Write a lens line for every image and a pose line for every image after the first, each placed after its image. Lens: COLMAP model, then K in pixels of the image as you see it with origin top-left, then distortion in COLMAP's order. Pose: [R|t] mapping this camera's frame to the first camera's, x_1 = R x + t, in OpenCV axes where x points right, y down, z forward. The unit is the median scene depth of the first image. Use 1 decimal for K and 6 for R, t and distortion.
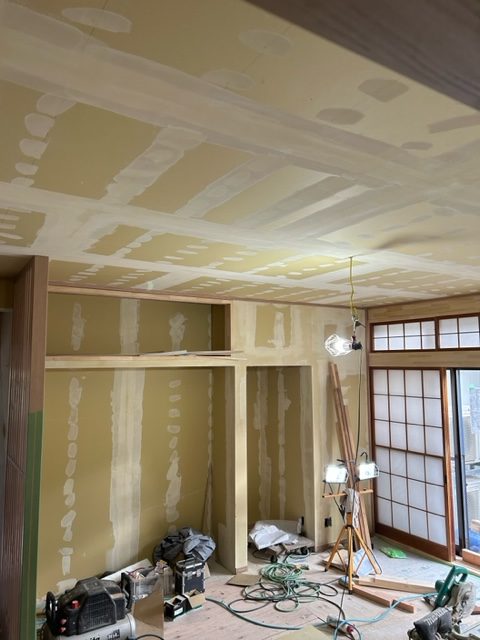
lens RADIAL K [[476.3, 0, 264.5], [0, 476.3, 319.9], [0, 0, 1]] dist [0.071711, -0.001356]
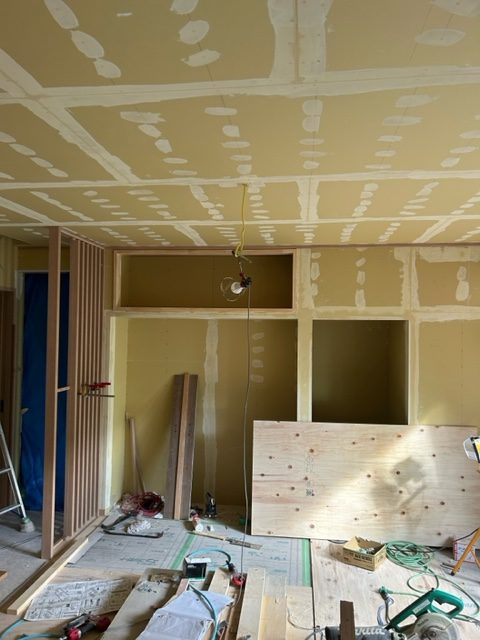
lens RADIAL K [[470.3, 0, 240.0], [0, 470.3, 320.0], [0, 0, 1]] dist [0.001650, -0.002857]
pose [[0.742559, 0.012299, -0.669667, 0.457752], [0.050211, 0.995996, 0.073968, 0.022812], [0.667896, -0.088550, 0.738968, 0.226261]]
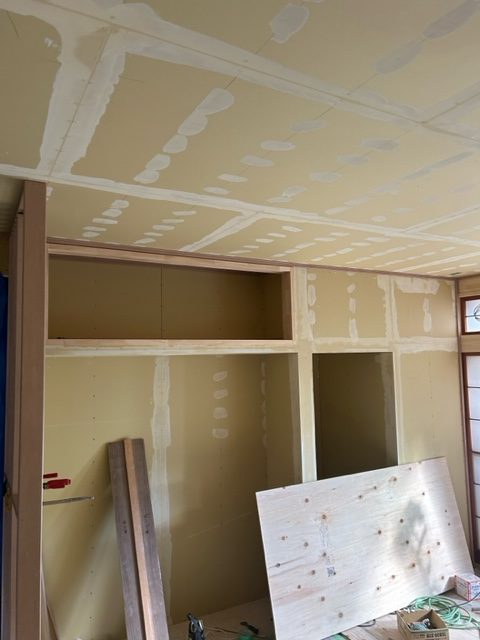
lens RADIAL K [[470.3, 0, 240.0], [0, 470.3, 320.0], [0, 0, 1]] dist [0.001650, -0.002857]
pose [[0.995113, -0.014097, -0.097730, -0.076243], [0.016447, 0.999594, 0.023280, 0.023577], [0.097362, -0.024774, 0.994941, 0.234945]]
